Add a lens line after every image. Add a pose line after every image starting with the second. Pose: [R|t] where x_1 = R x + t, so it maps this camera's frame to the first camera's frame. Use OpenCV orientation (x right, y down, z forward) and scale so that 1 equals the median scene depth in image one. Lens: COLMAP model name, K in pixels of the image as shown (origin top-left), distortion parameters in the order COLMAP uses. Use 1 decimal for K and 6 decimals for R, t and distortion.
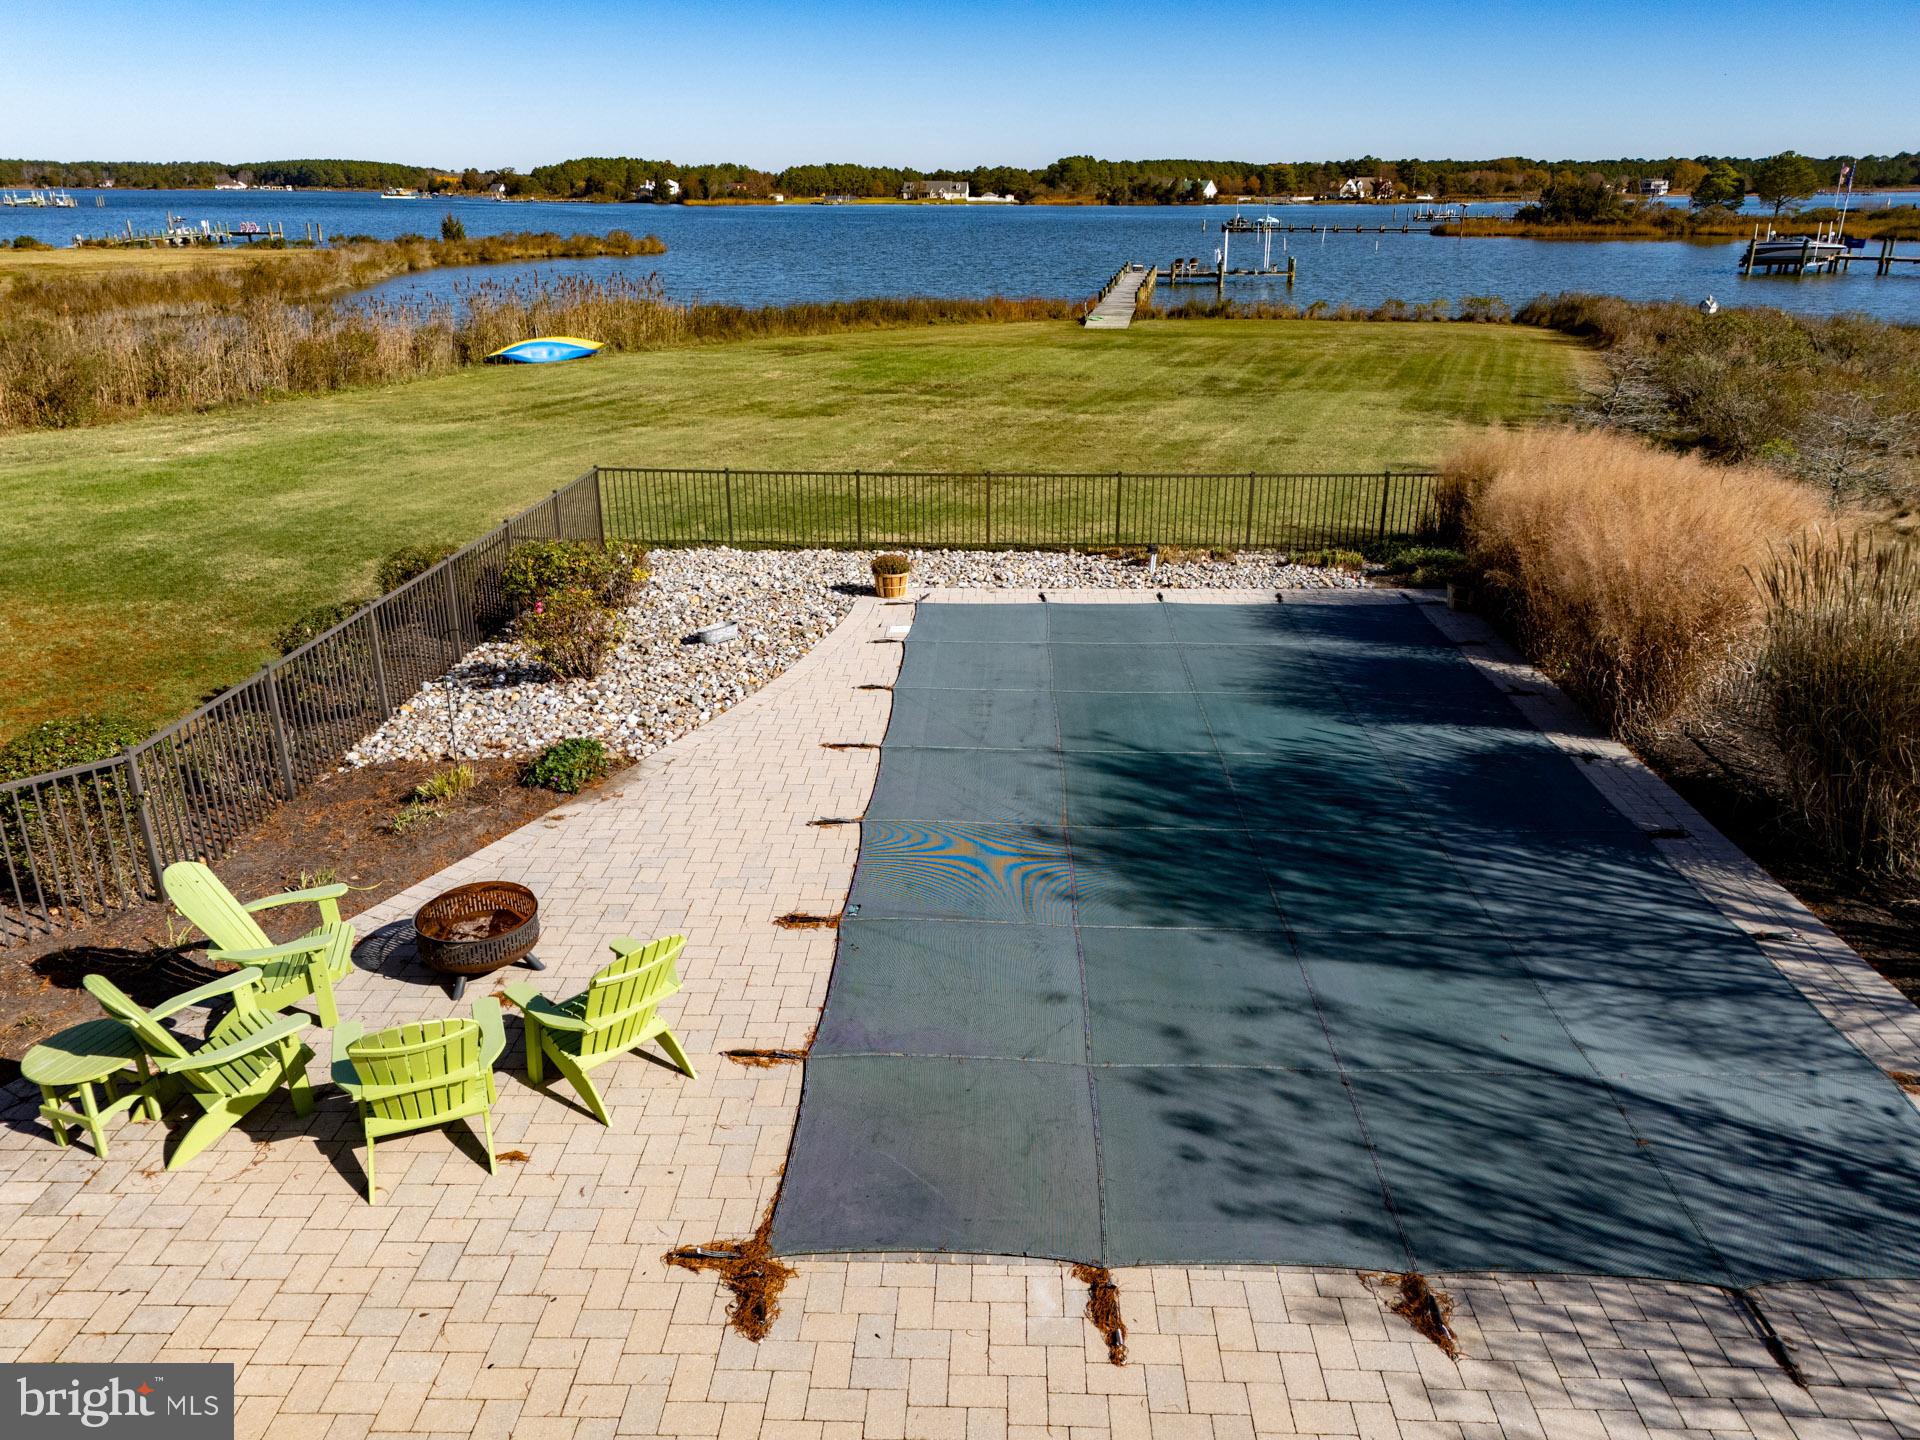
lens RADIAL K [[1408.4, 0, 956.9], [0, 1408.4, 707.6], [0, 0, 1]] dist [0.066052, -0.046199]
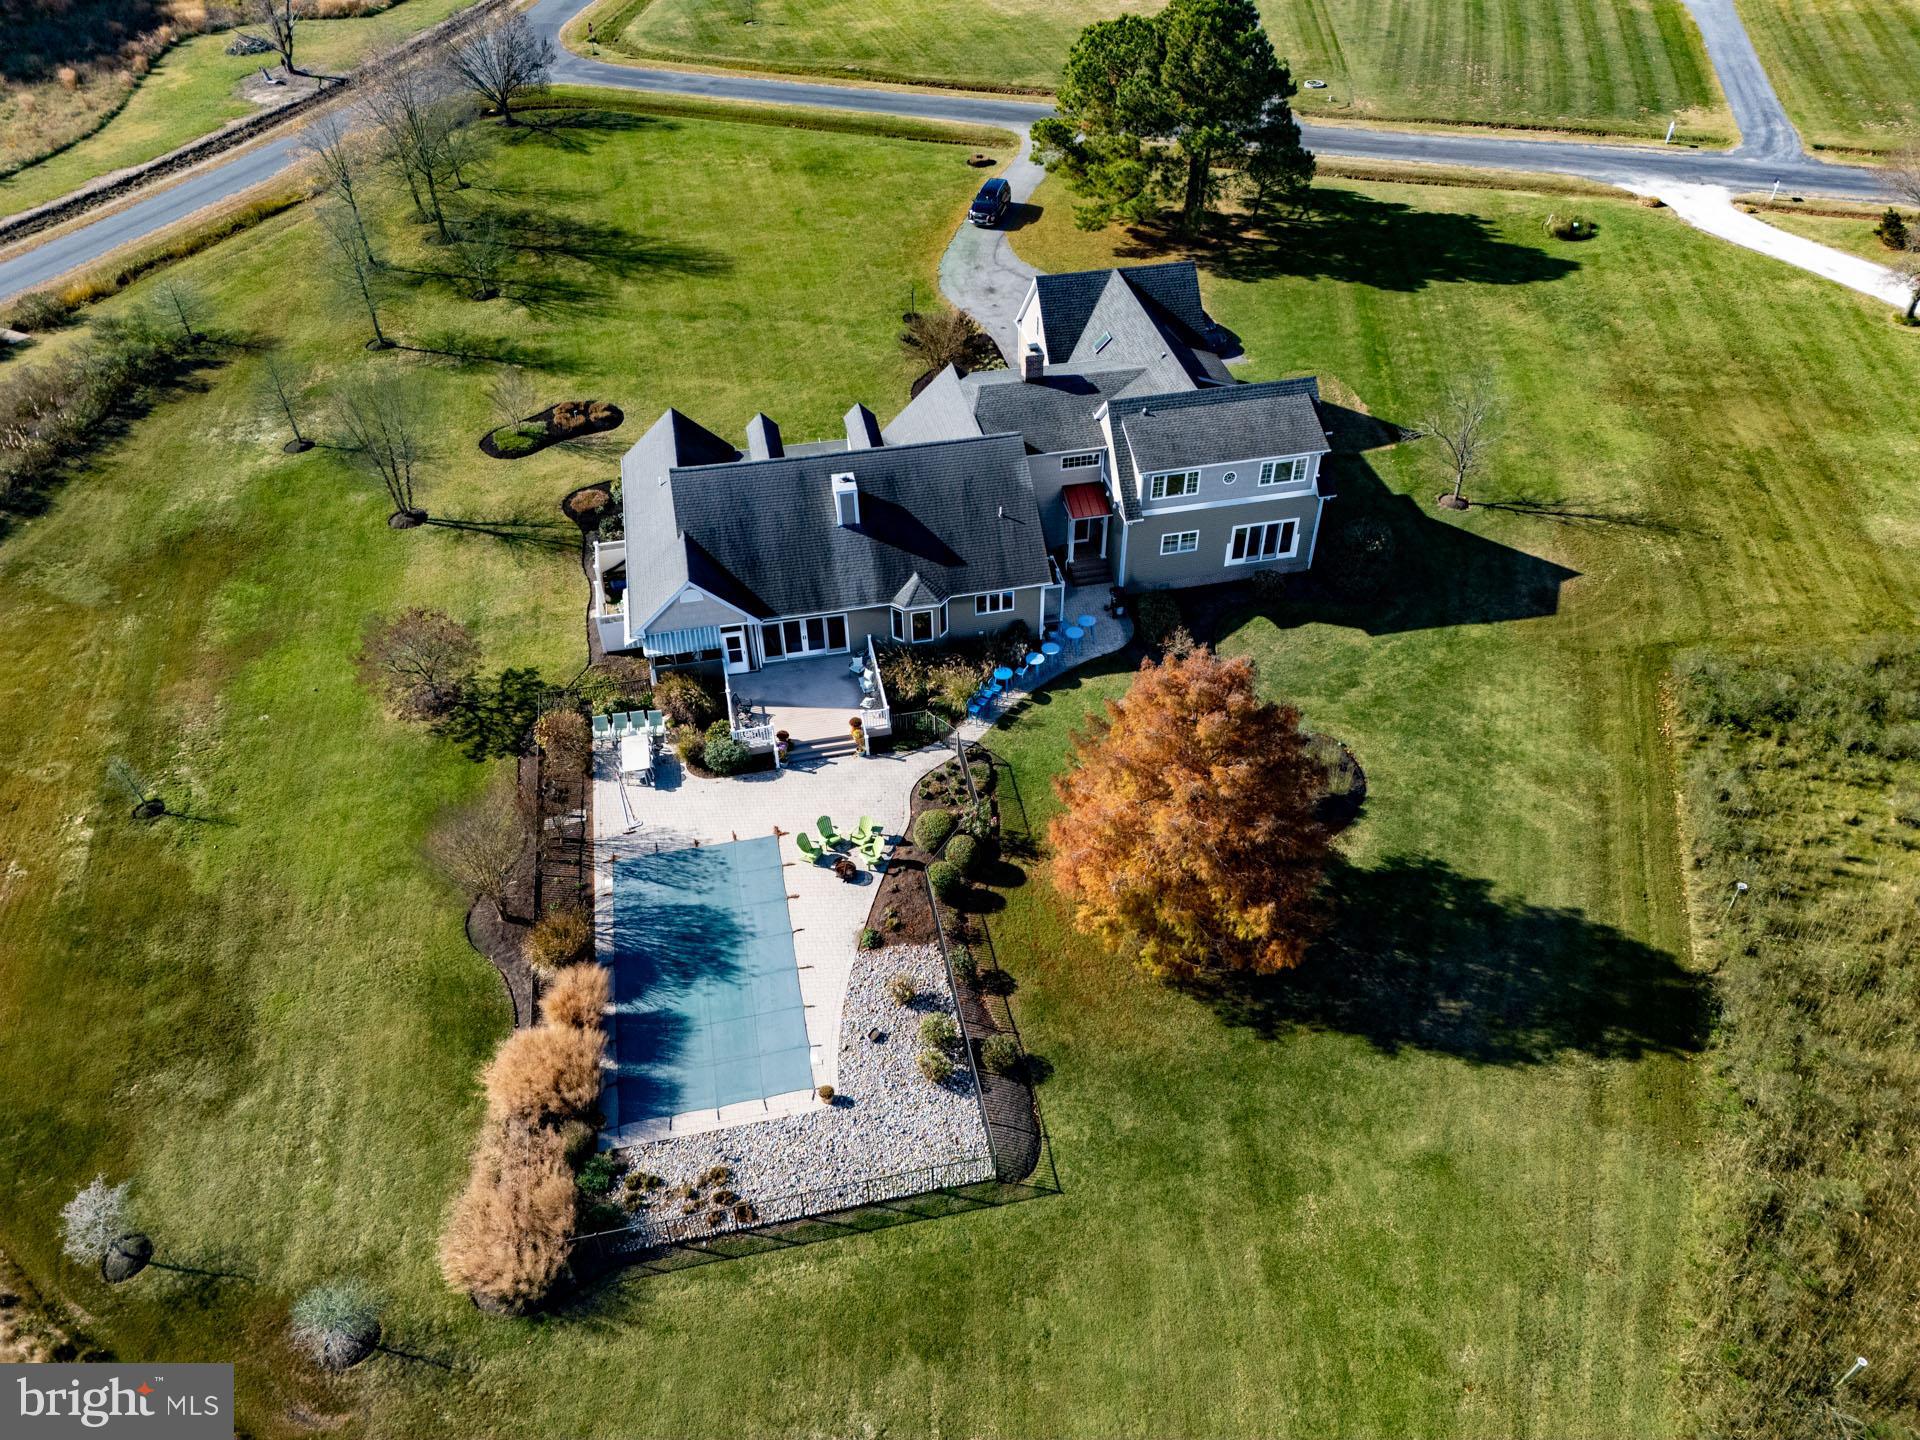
lens RADIAL K [[1408.4, 0, 968.3], [0, 1408.4, 724.0], [0, 0, 1]] dist [0.066052, -0.046199]
pose [[-0.970167, 0.164745, -0.177861, 0.026538], [-0.075752, 0.490911, 0.867910, -1.425833], [0.230297, 0.855491, -0.463787, 0.906475]]
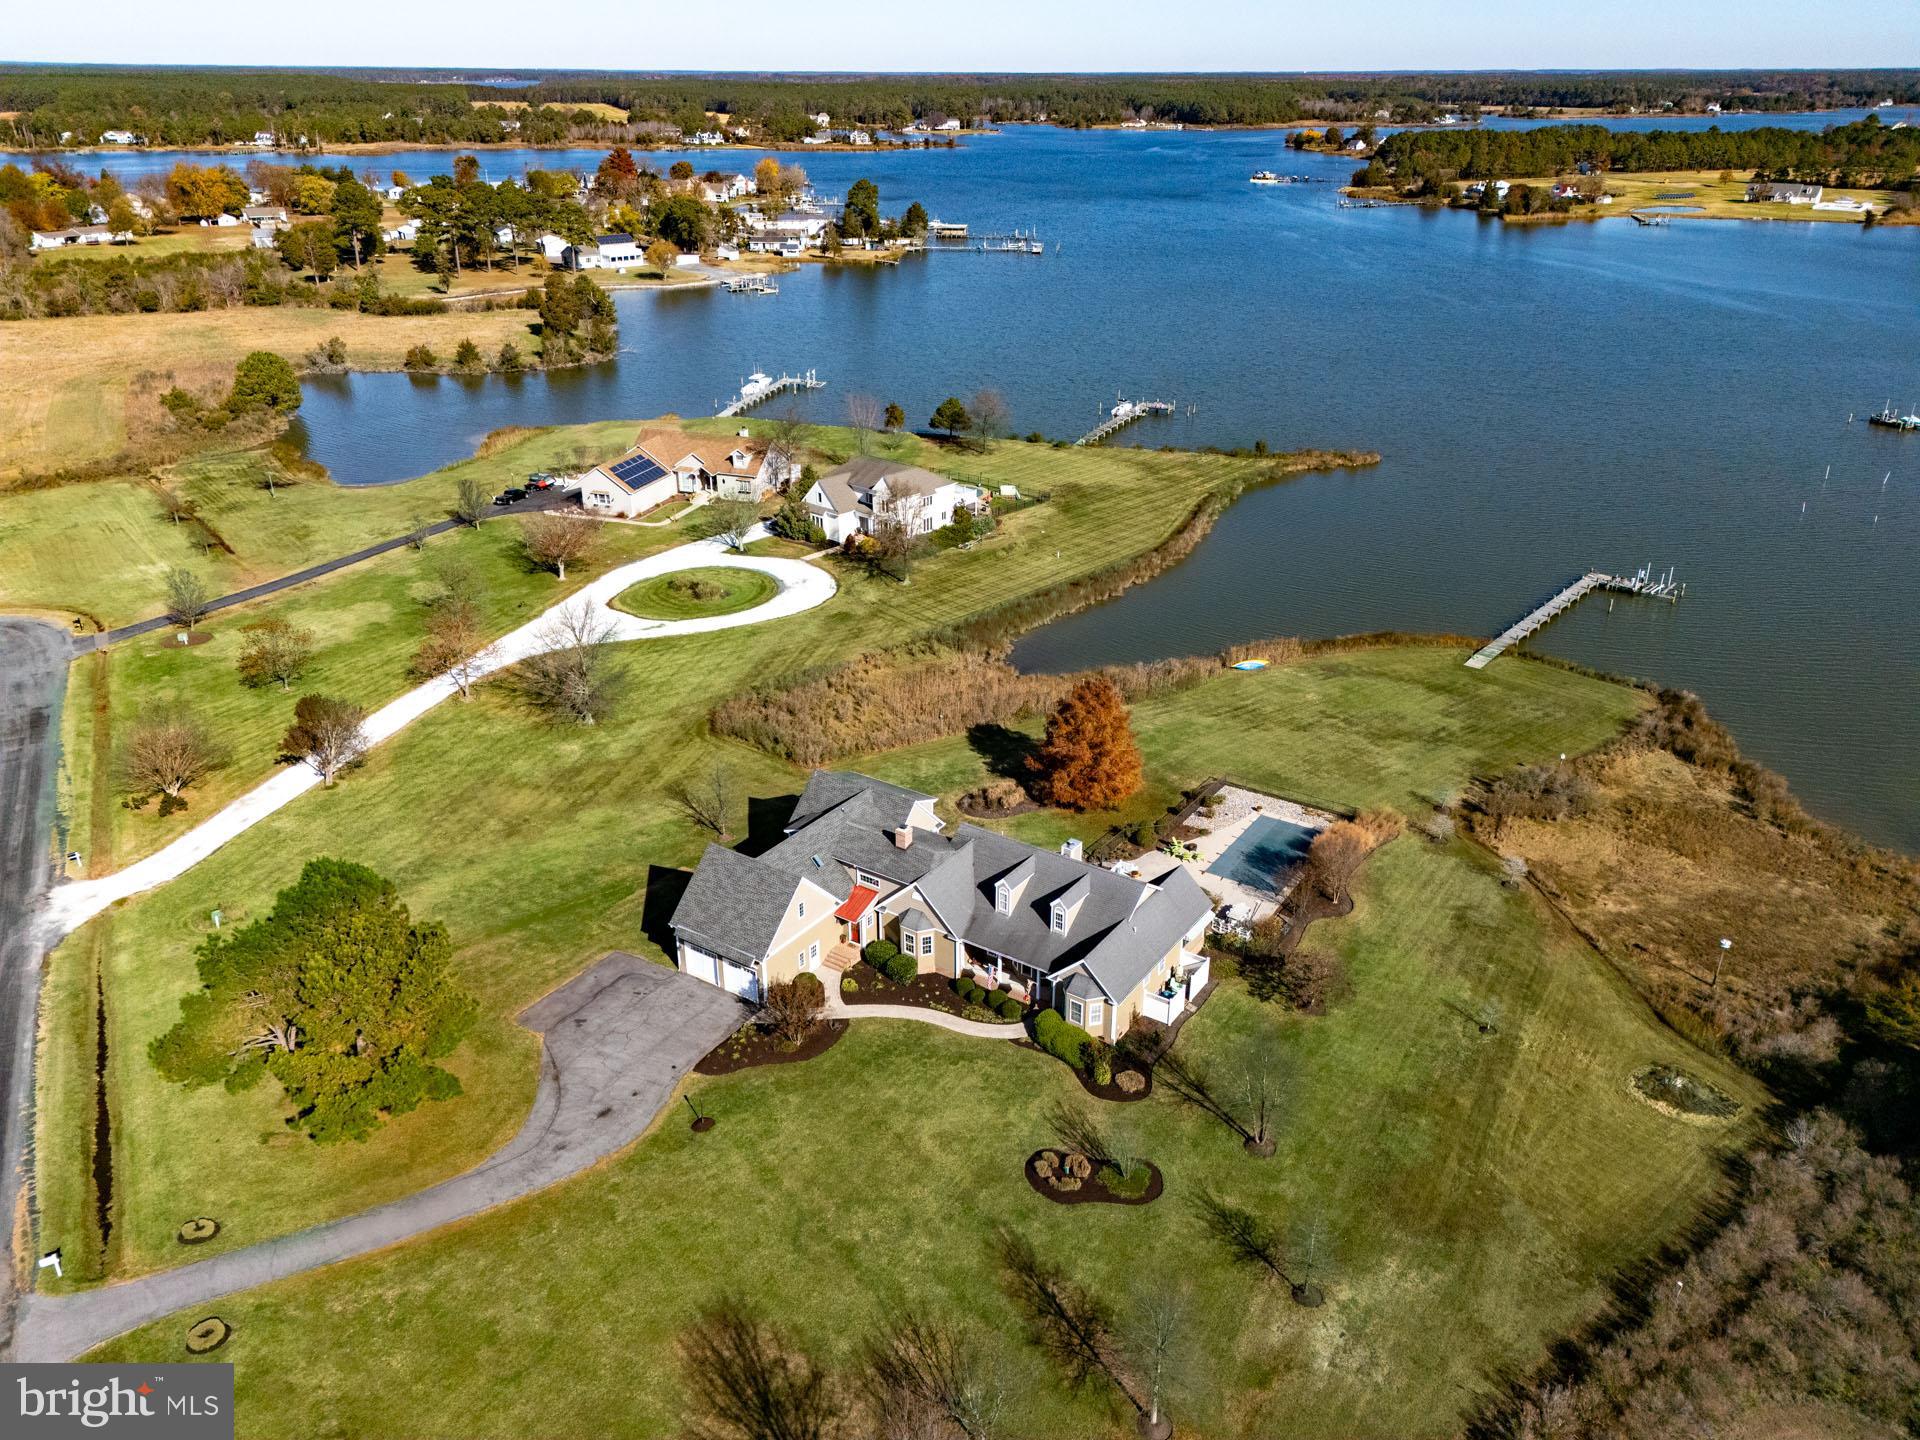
lens RADIAL K [[1408.4, 0, 962.2], [0, 1408.4, 720.3], [0, 0, 1]] dist [0.066052, -0.046199]
pose [[0.852496, 0.219011, -0.474641, 1.013533], [-0.179253, 0.975423, 0.128132, -0.609958], [0.491038, -0.024151, 0.870803, -3.045359]]
